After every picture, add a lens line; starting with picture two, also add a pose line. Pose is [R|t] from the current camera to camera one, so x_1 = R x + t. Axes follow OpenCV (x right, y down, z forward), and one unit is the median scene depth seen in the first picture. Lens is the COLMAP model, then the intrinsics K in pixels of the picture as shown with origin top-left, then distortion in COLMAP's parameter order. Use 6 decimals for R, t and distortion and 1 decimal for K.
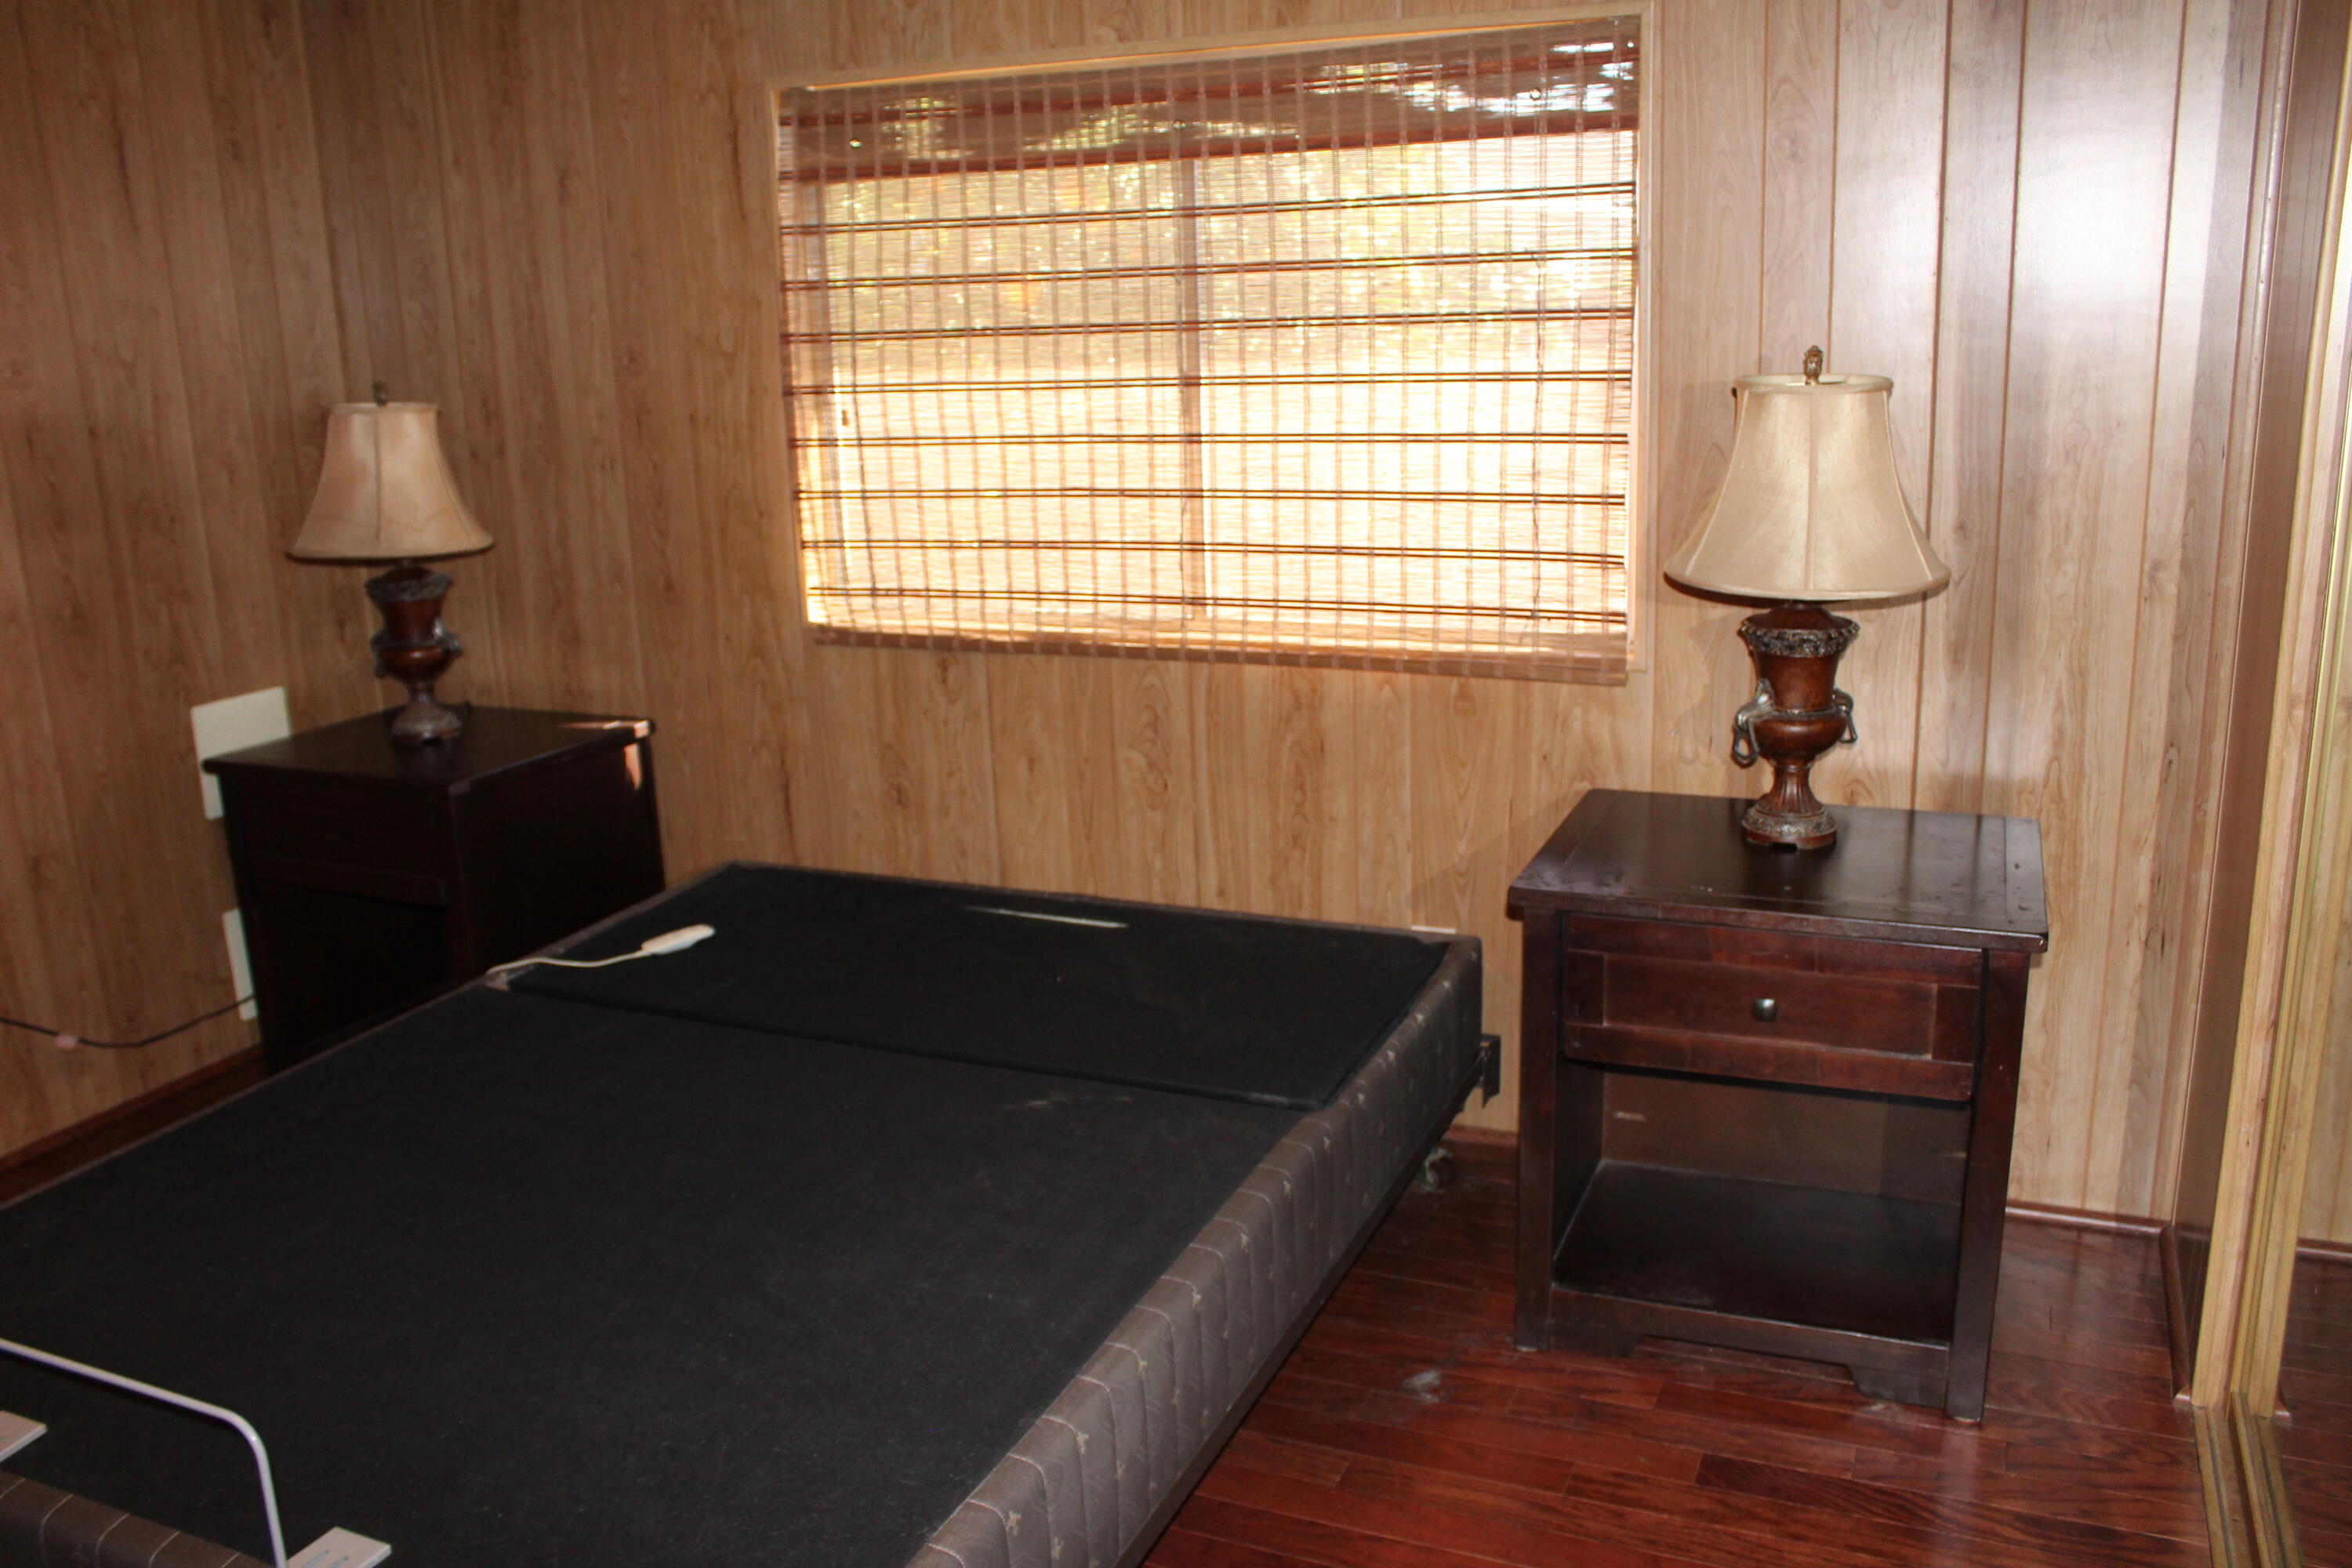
lens RADIAL K [[1942.2, 0, 1173.2], [0, 1942.2, 798.6], [0, 0, 1]] dist [-0.152771, 0.107651]
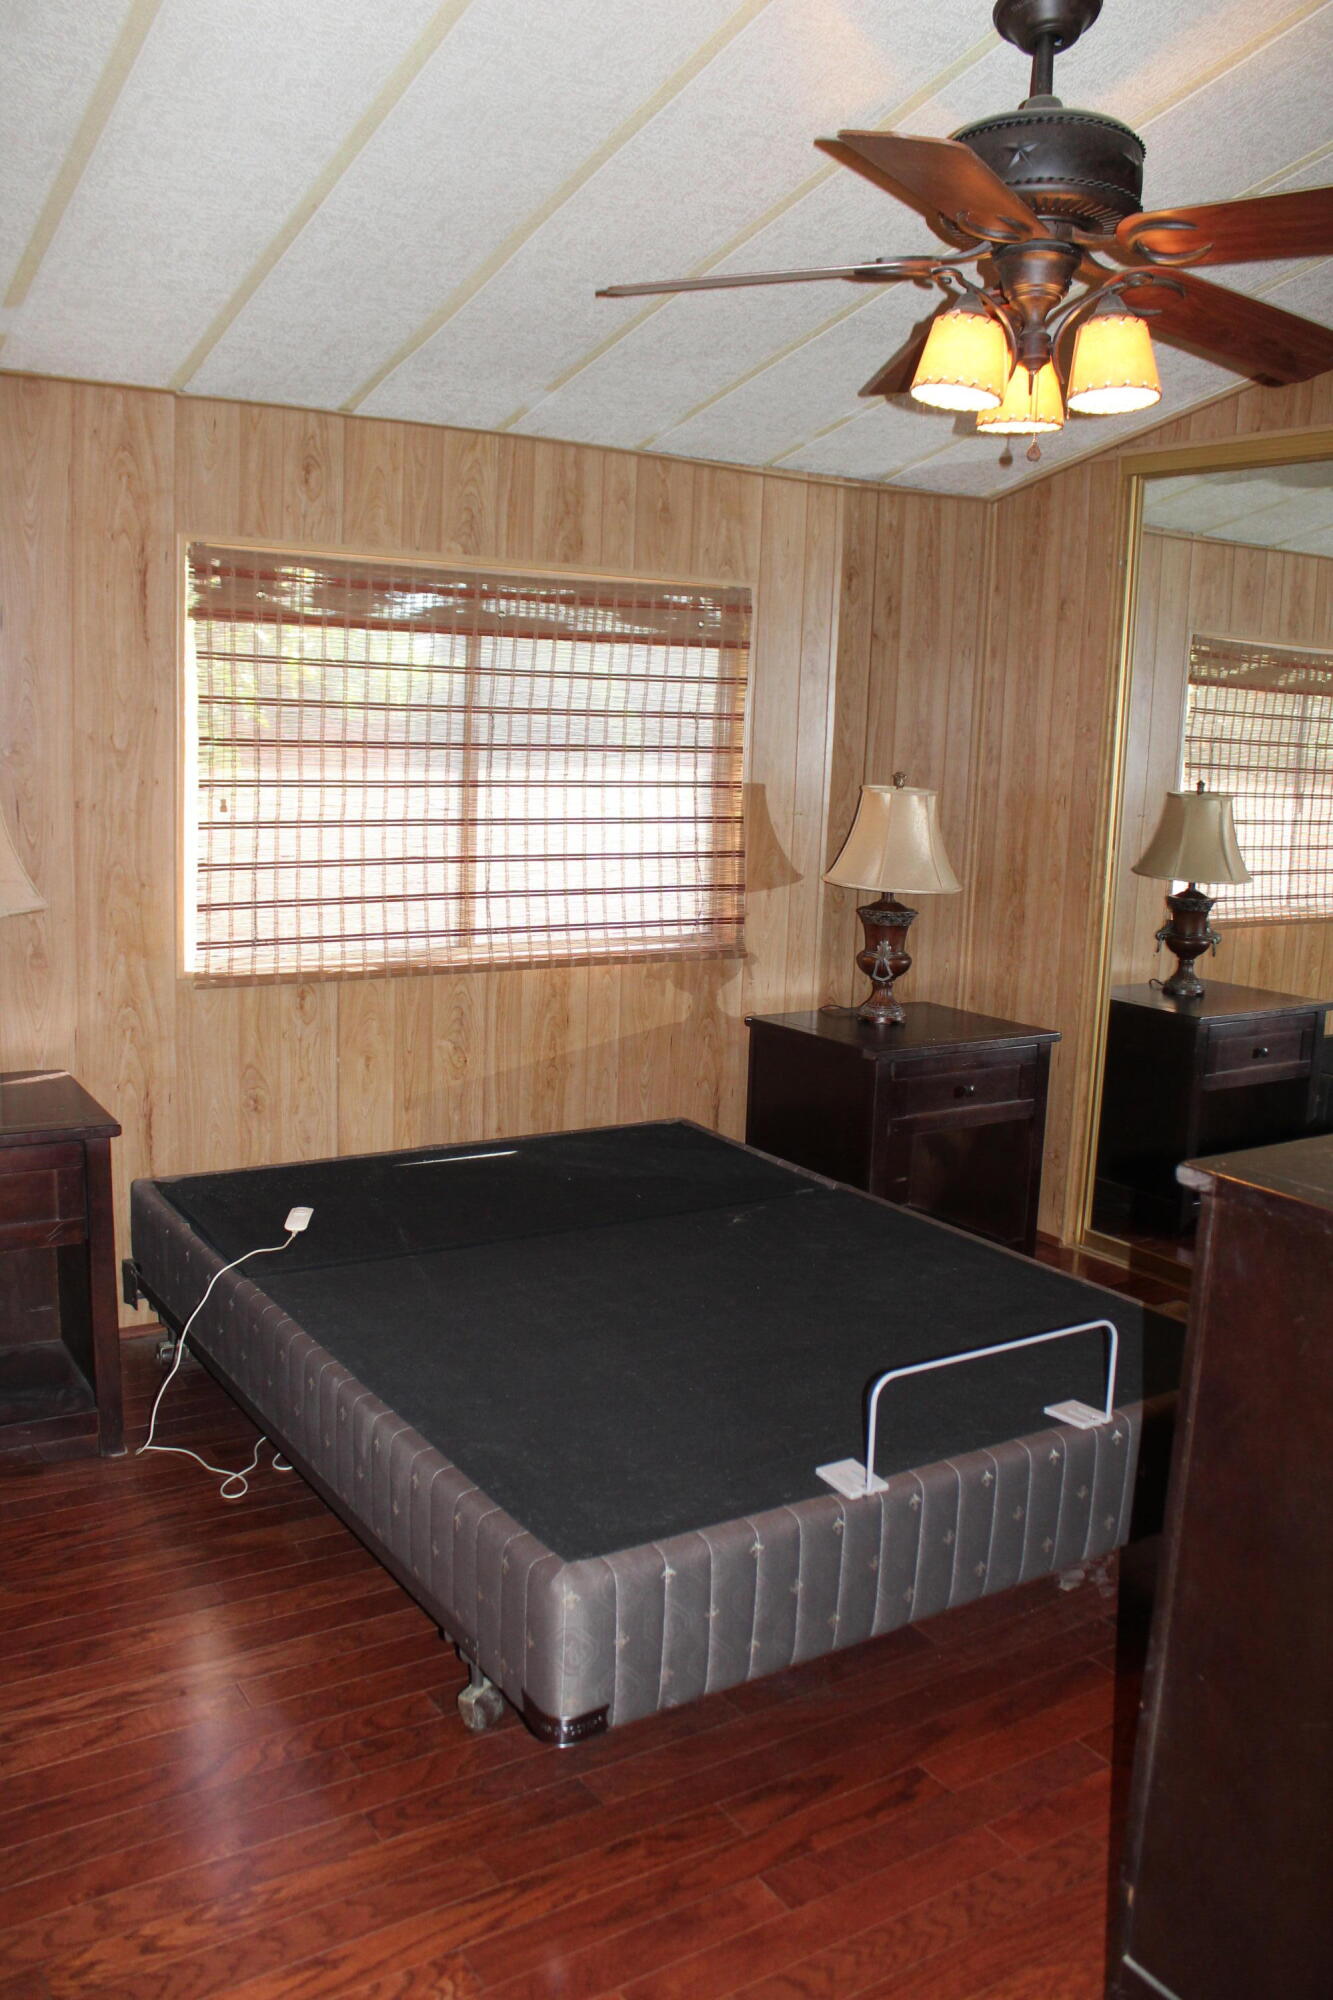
lens RADIAL K [[1651.5, 0, 673.4], [0, 1651.5, 993.6], [0, 0, 1]] dist [-0.152771, 0.107651]
pose [[0.544887, -0.086216, 0.834065, -0.944489], [0.156461, 0.987684, -0.000120, -0.032264], [-0.823783, 0.130564, 0.551666, 0.194169]]
